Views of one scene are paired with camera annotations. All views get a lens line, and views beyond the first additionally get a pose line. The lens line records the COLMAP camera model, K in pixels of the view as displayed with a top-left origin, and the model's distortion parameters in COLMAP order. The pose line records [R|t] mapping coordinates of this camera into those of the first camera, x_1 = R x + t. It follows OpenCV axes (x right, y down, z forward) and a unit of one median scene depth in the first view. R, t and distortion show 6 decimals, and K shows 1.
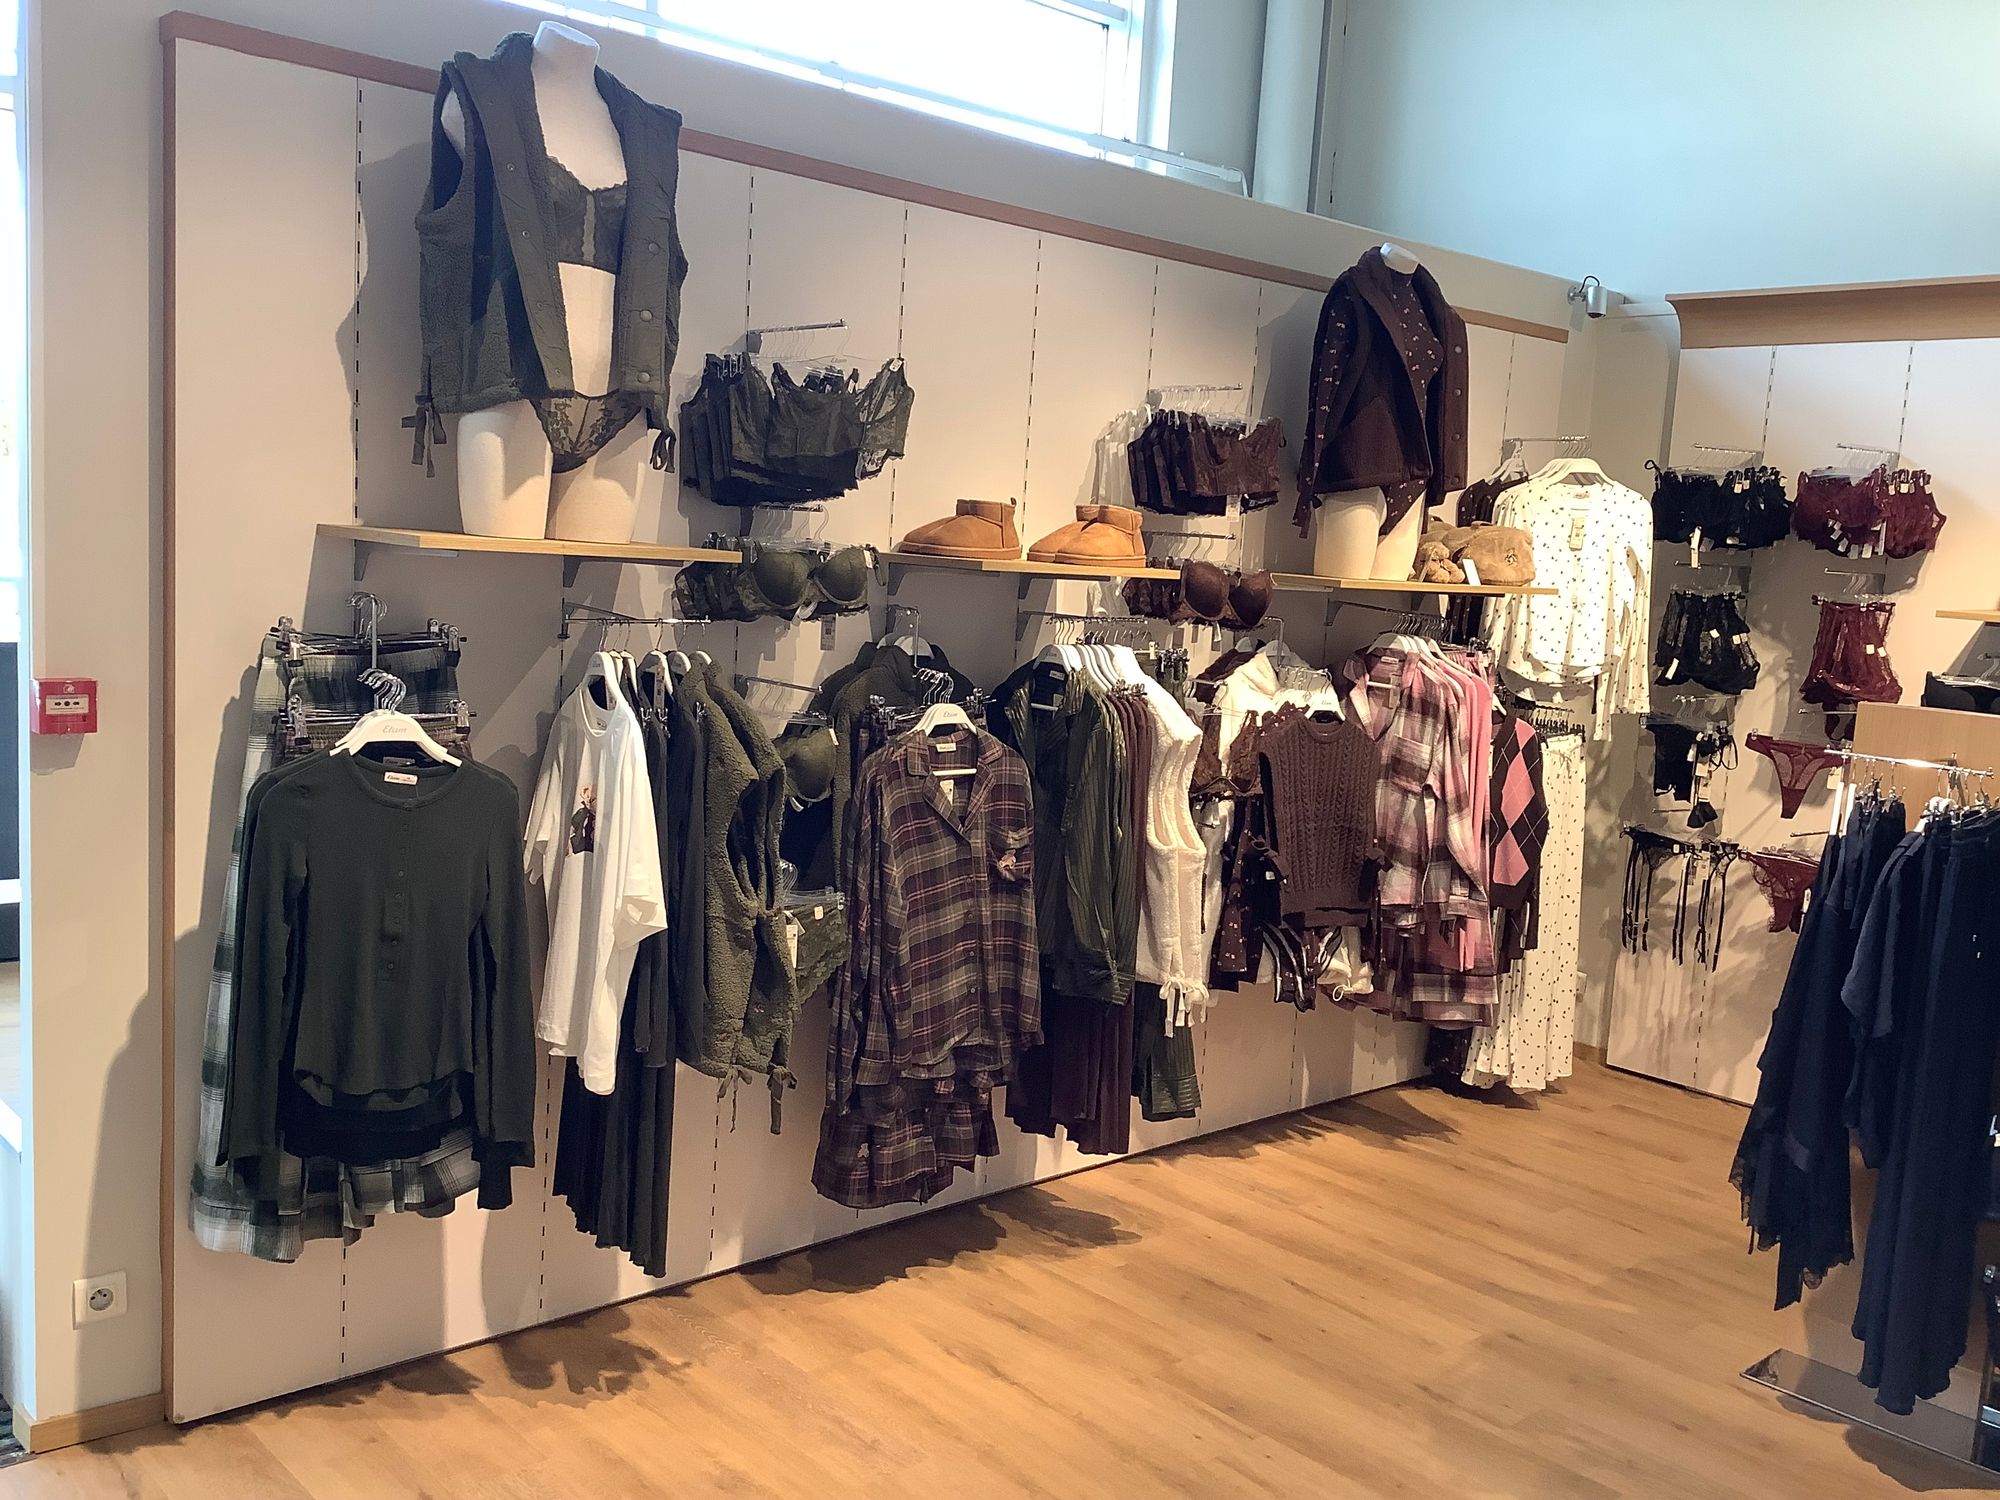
lens RADIAL K [[1860.2, 0, 998.3], [0, 1860.2, 747.6], [0, 0, 1]] dist [0.079217, 0.000000]
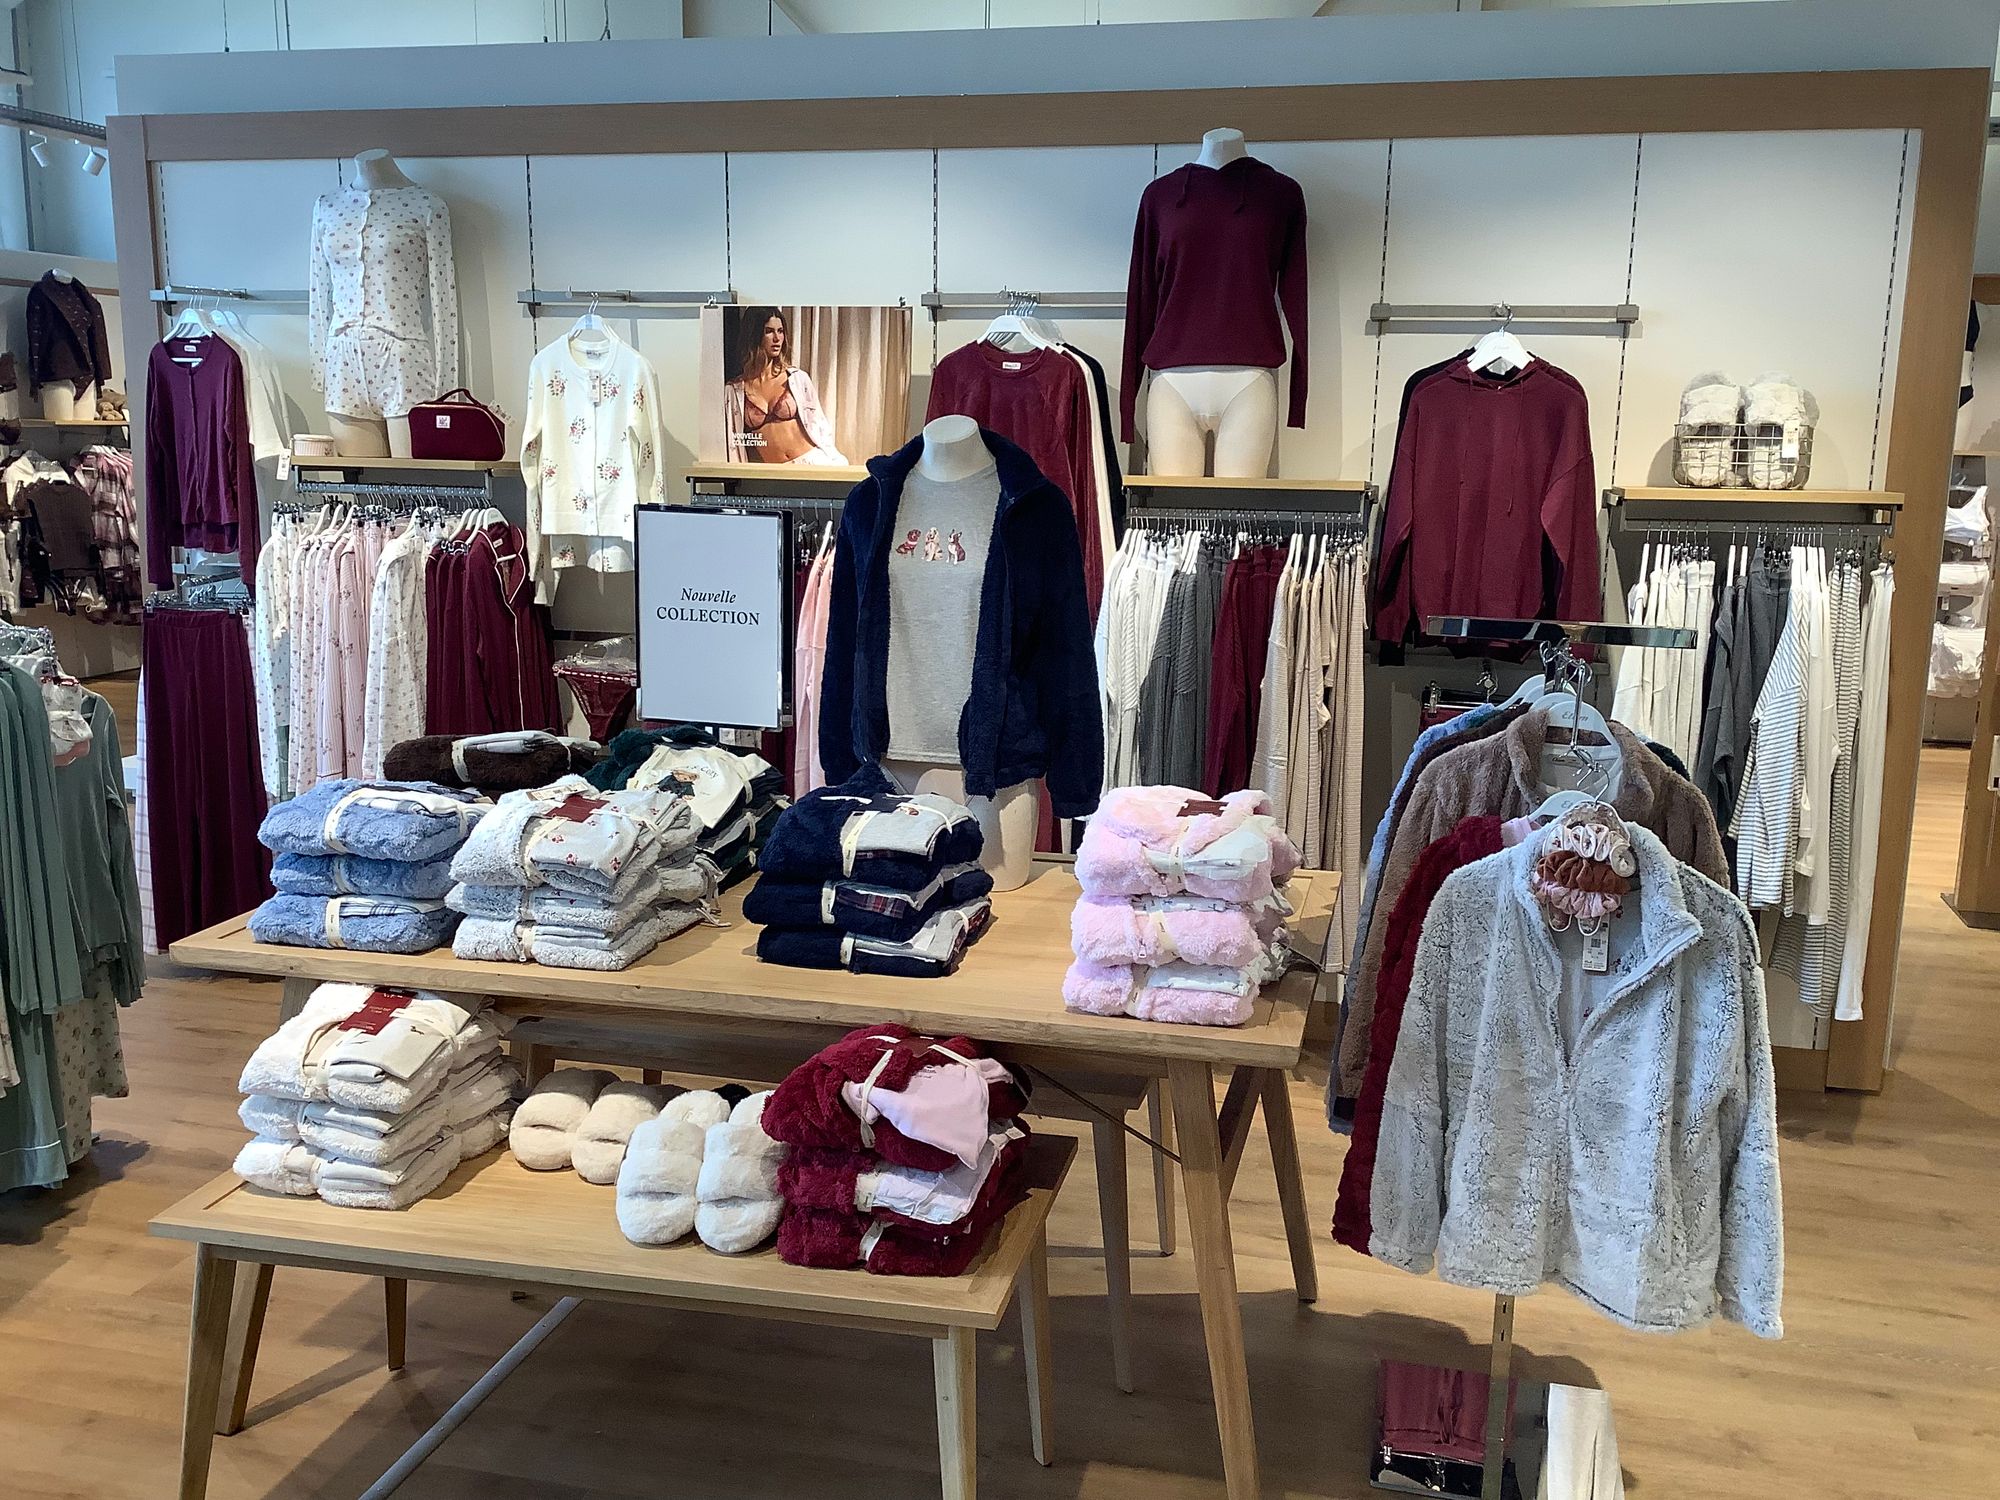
lens RADIAL K [[1860.2, 0, 990.6], [0, 1860.2, 743.3], [0, 0, 1]] dist [0.079217, 0.000000]
pose [[0.834501, -0.140787, 0.532718, -0.150780], [0.088486, 0.988500, 0.122627, 0.110739], [-0.543856, -0.055195, 0.837362, -1.528045]]
